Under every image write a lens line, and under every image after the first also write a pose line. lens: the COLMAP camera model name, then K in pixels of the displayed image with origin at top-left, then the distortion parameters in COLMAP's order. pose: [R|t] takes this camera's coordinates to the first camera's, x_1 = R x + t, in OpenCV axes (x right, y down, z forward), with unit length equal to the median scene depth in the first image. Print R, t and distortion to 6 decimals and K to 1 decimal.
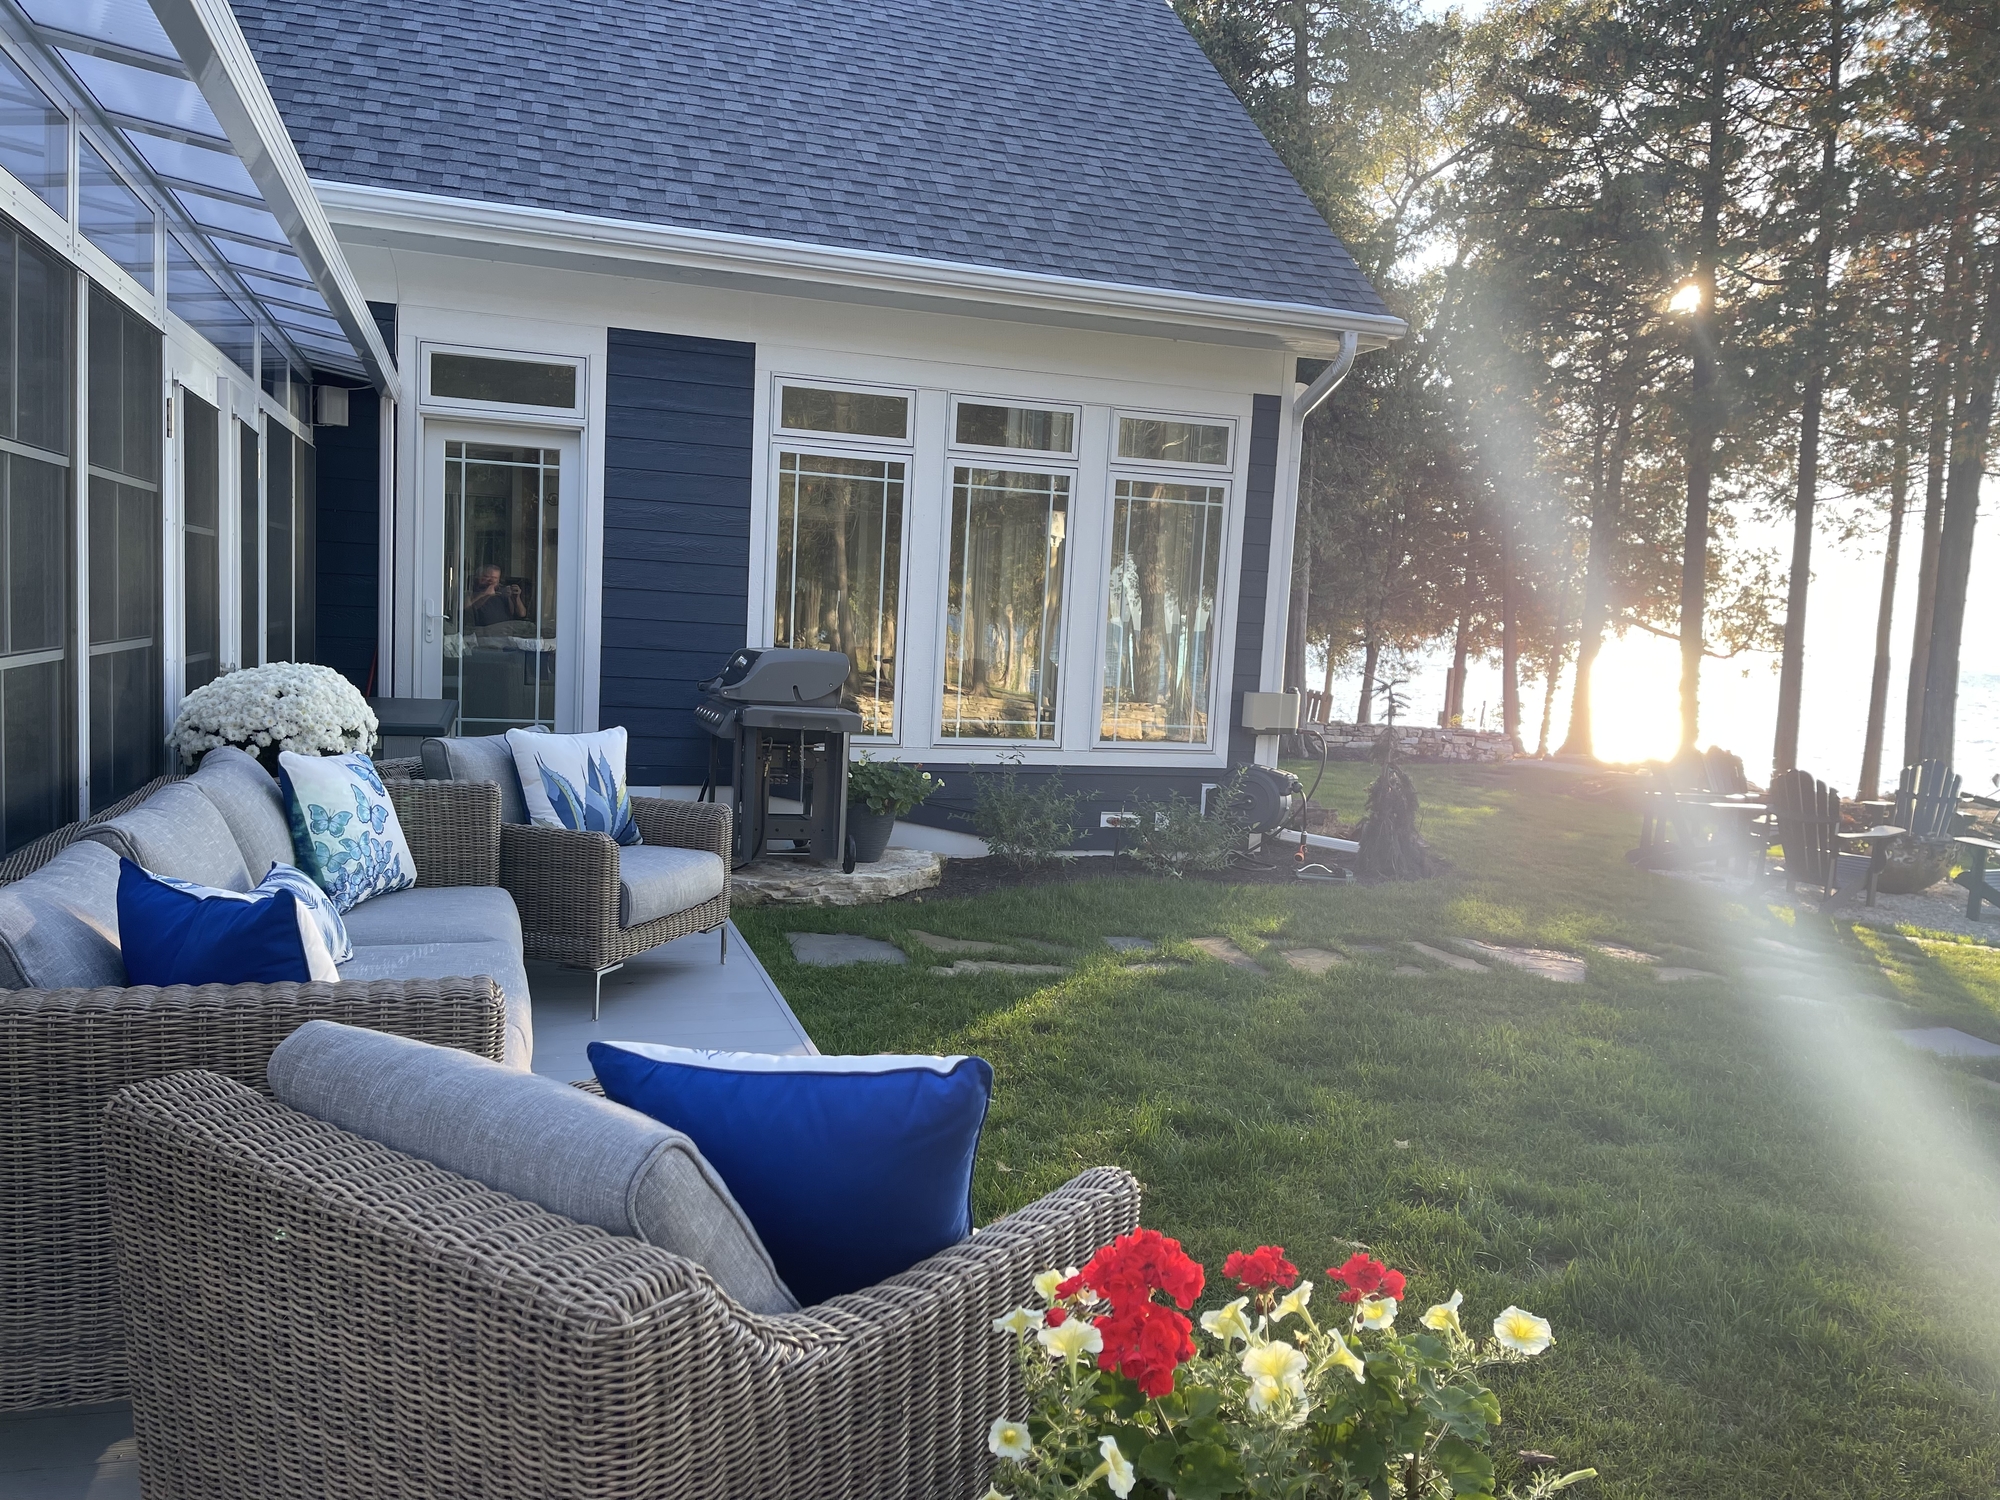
lens RADIAL K [[1492.3, 0, 993.8], [0, 1492.3, 750.3], [0, 0, 1]] dist [0.077148, -0.113223]
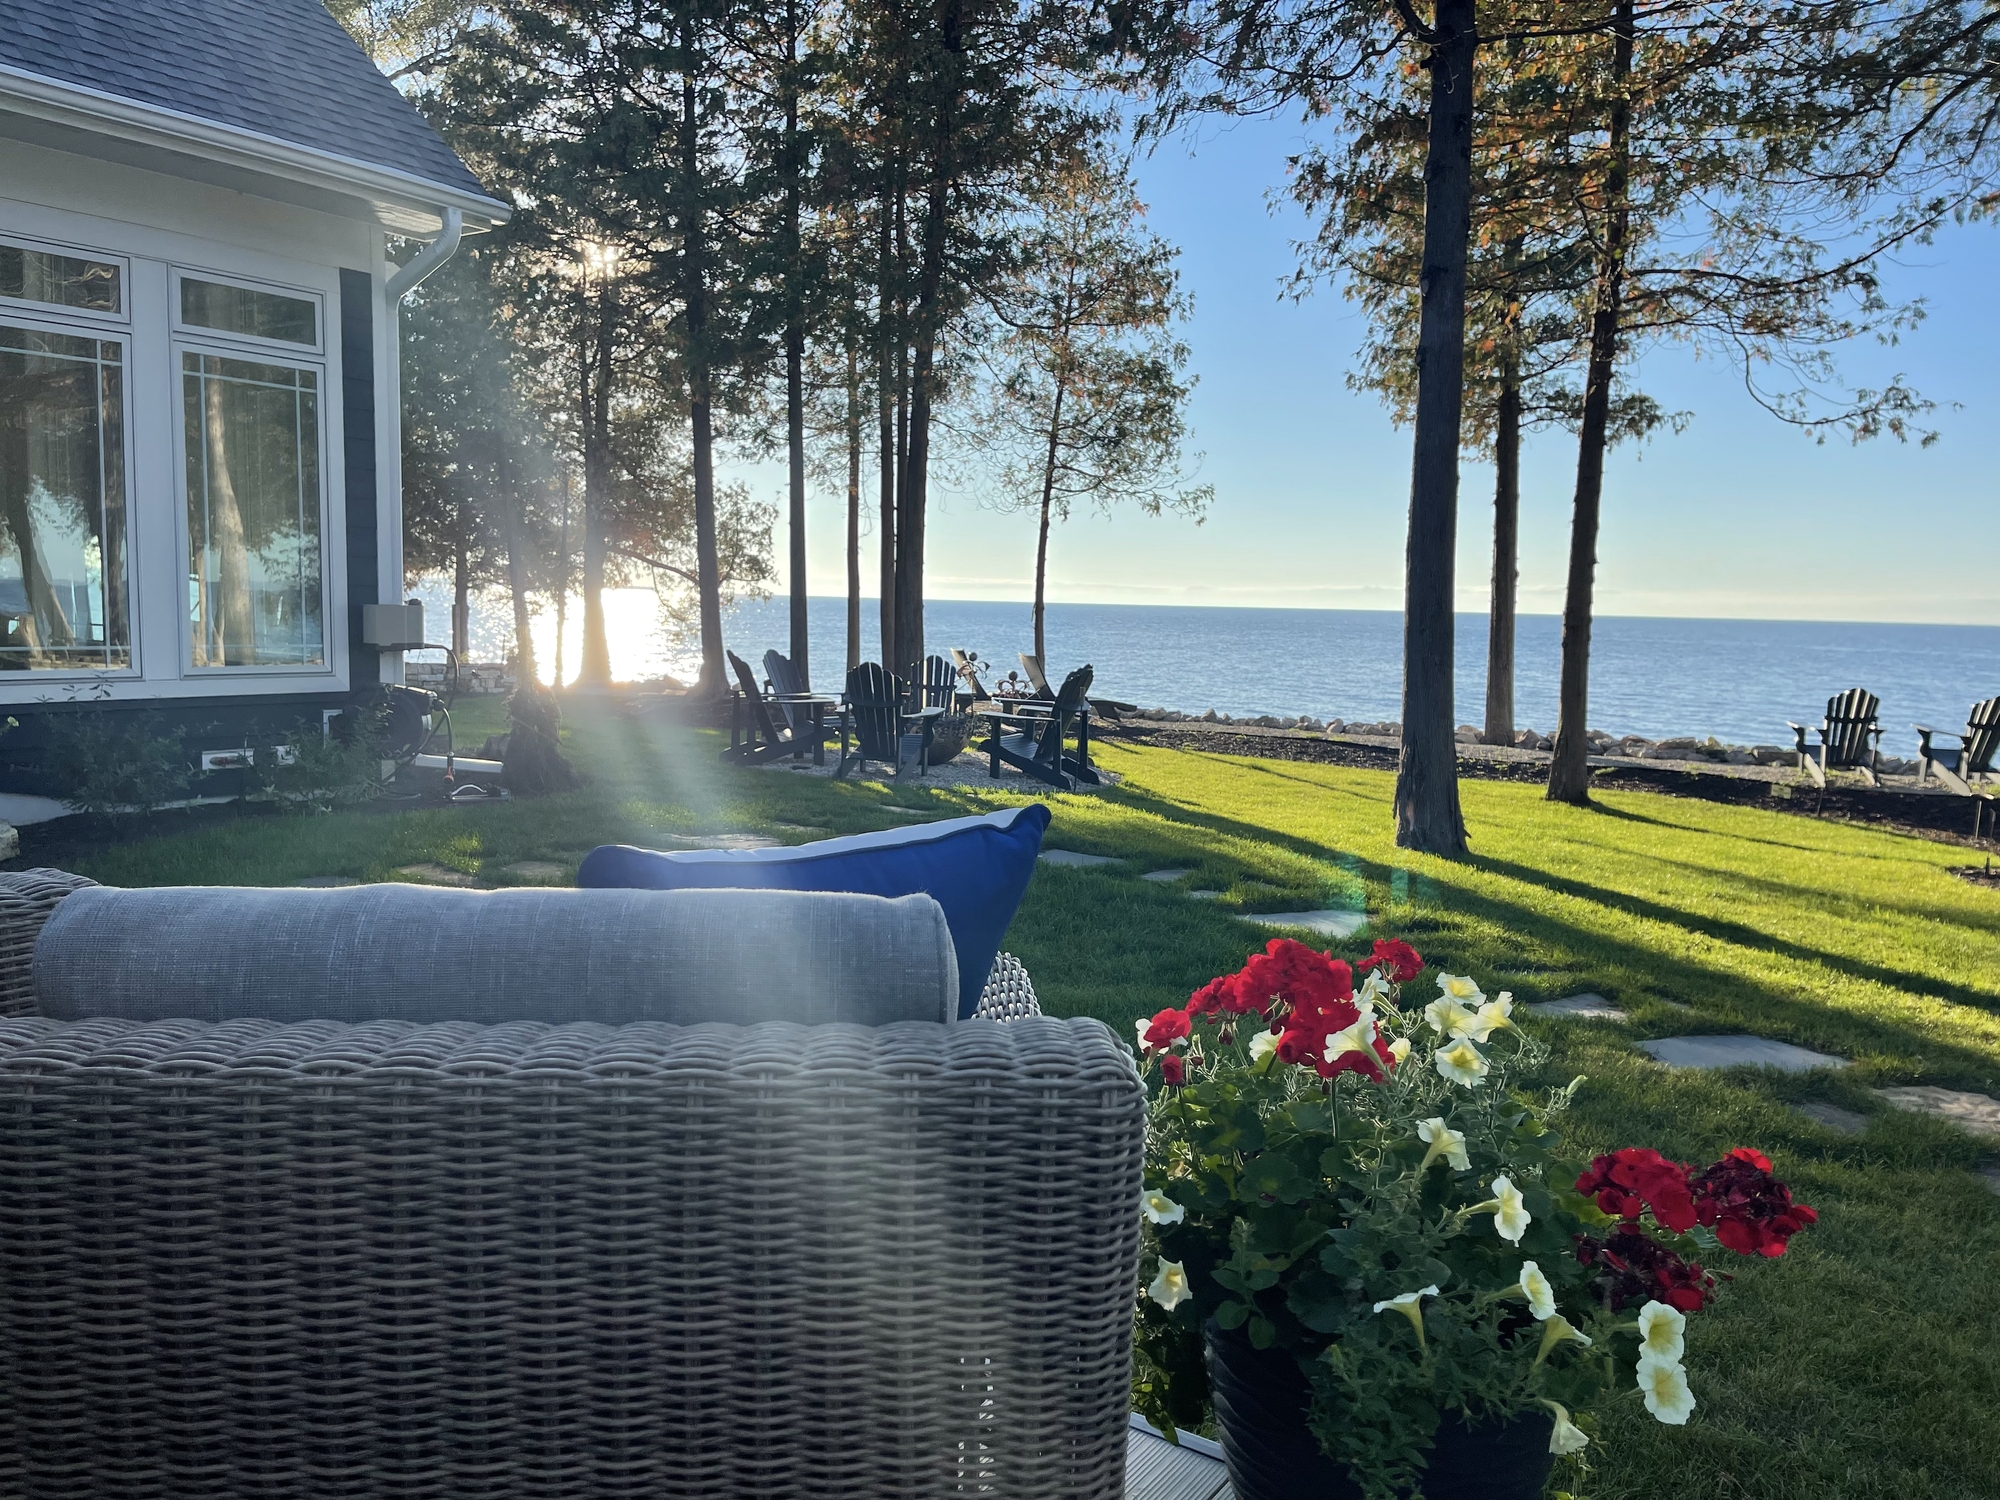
lens RADIAL K [[1492.3, 0, 993.8], [0, 1492.3, 750.3], [0, 0, 1]] dist [0.077148, -0.113223]
pose [[0.784354, -0.091229, 0.613568, -0.091290], [0.069718, 0.995824, 0.058941, 0.019586], [-0.616383, -0.003454, 0.787439, 0.054136]]
